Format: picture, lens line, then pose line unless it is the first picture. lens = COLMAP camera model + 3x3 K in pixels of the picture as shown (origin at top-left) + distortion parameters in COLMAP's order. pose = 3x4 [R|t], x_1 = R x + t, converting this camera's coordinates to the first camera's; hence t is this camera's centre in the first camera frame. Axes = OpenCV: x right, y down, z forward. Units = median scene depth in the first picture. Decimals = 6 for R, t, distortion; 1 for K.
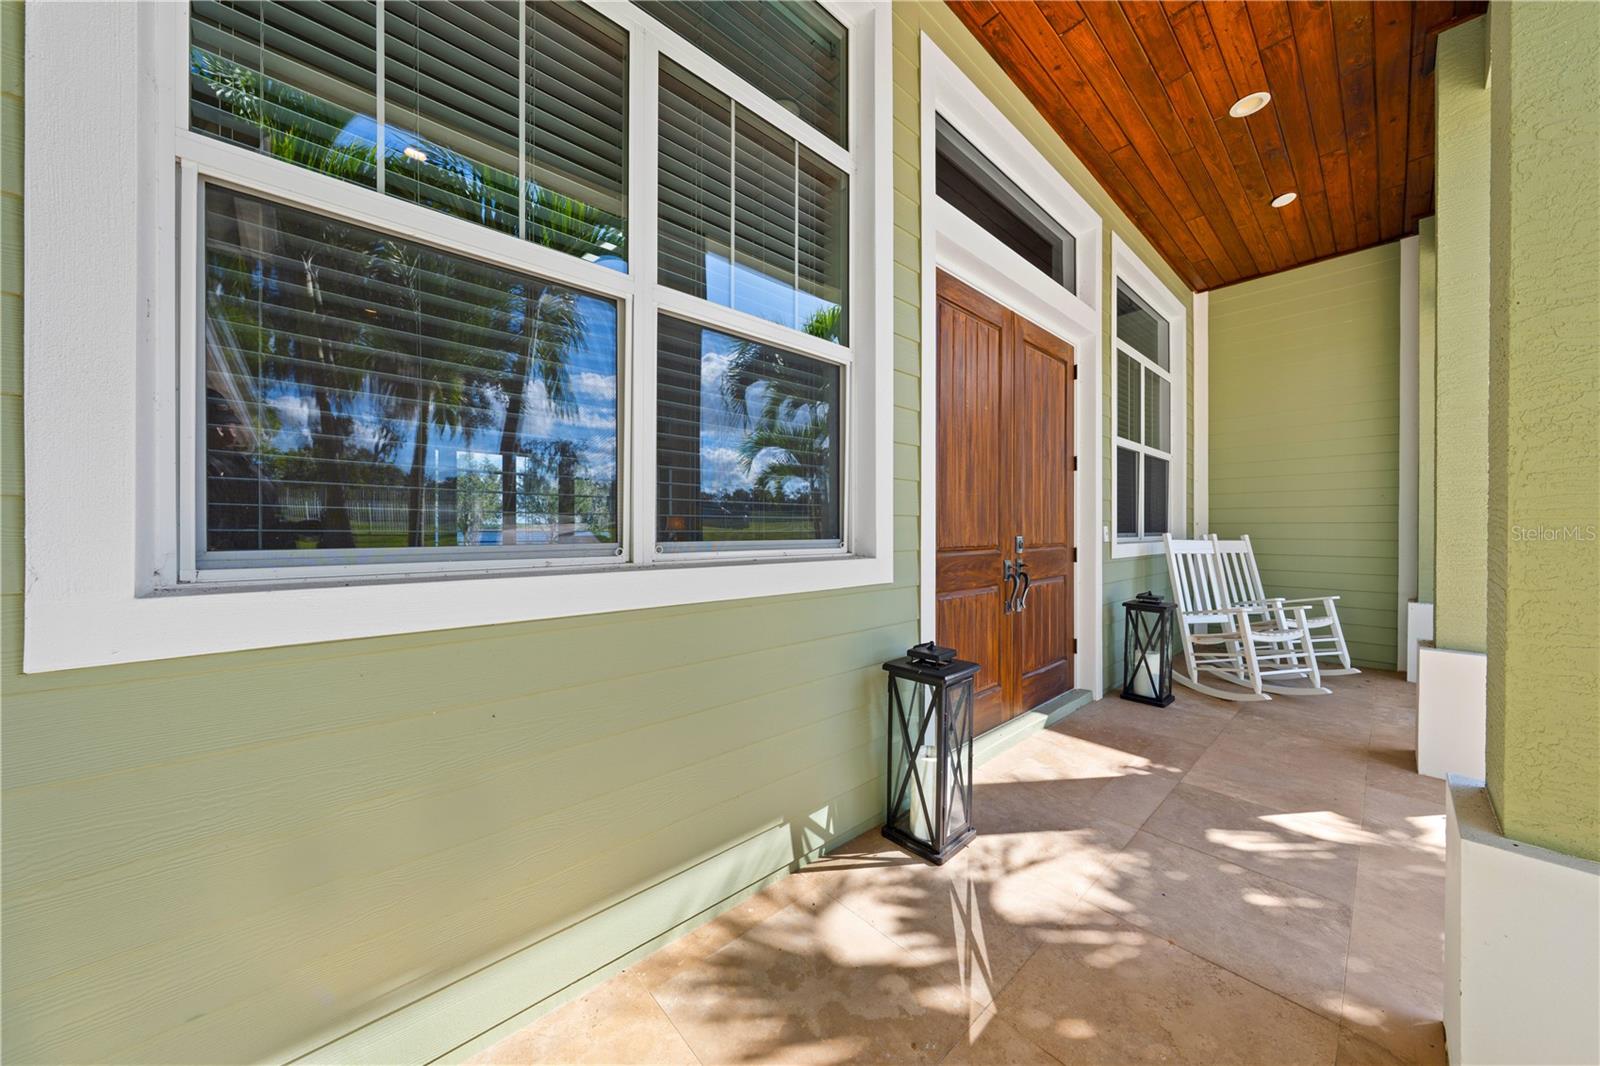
lens RADIAL K [[541.3, 0, 803.6], [0, 541.3, 527.7], [0, 0, 1]] dist [0.000913, 0.000110]
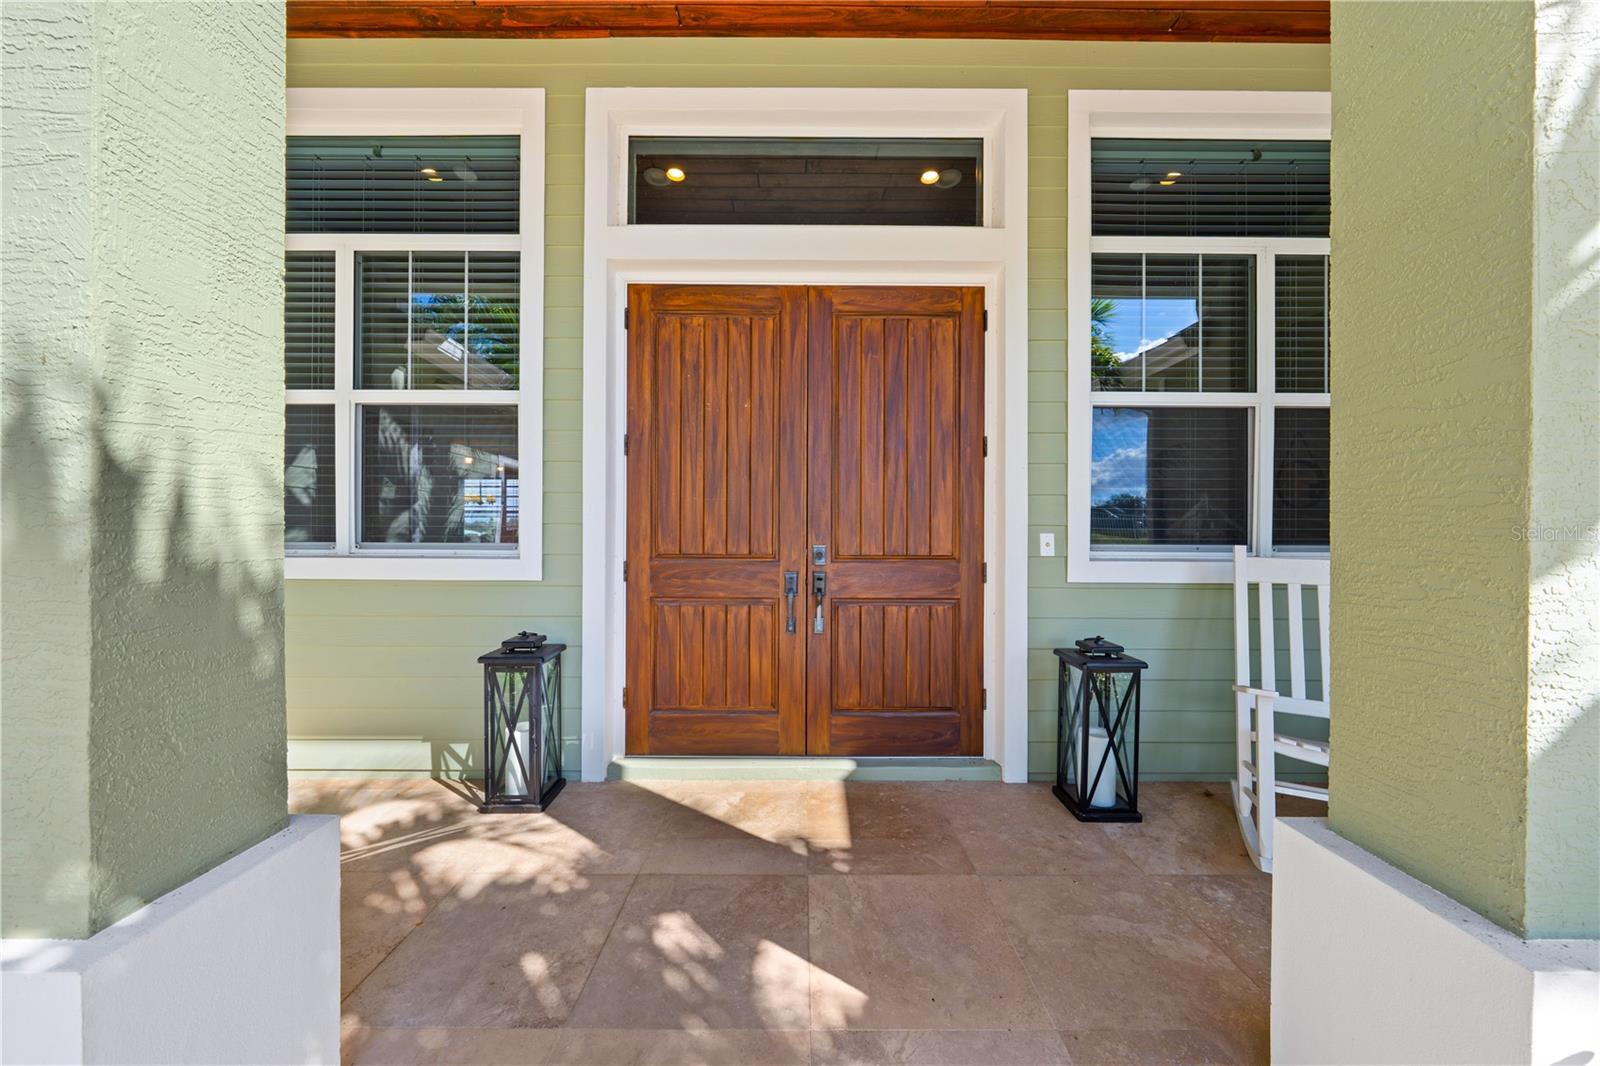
lens RADIAL K [[539.2, 0, 801.3], [0, 539.2, 533.1], [0, 0, 1]] dist [-0.001476, -0.000078]
pose [[0.737062, -0.000034, -0.675826, 1.463903], [-0.002290, 0.999994, -0.002547, -0.000999], [0.675822, 0.003425, 0.737057, 0.546987]]
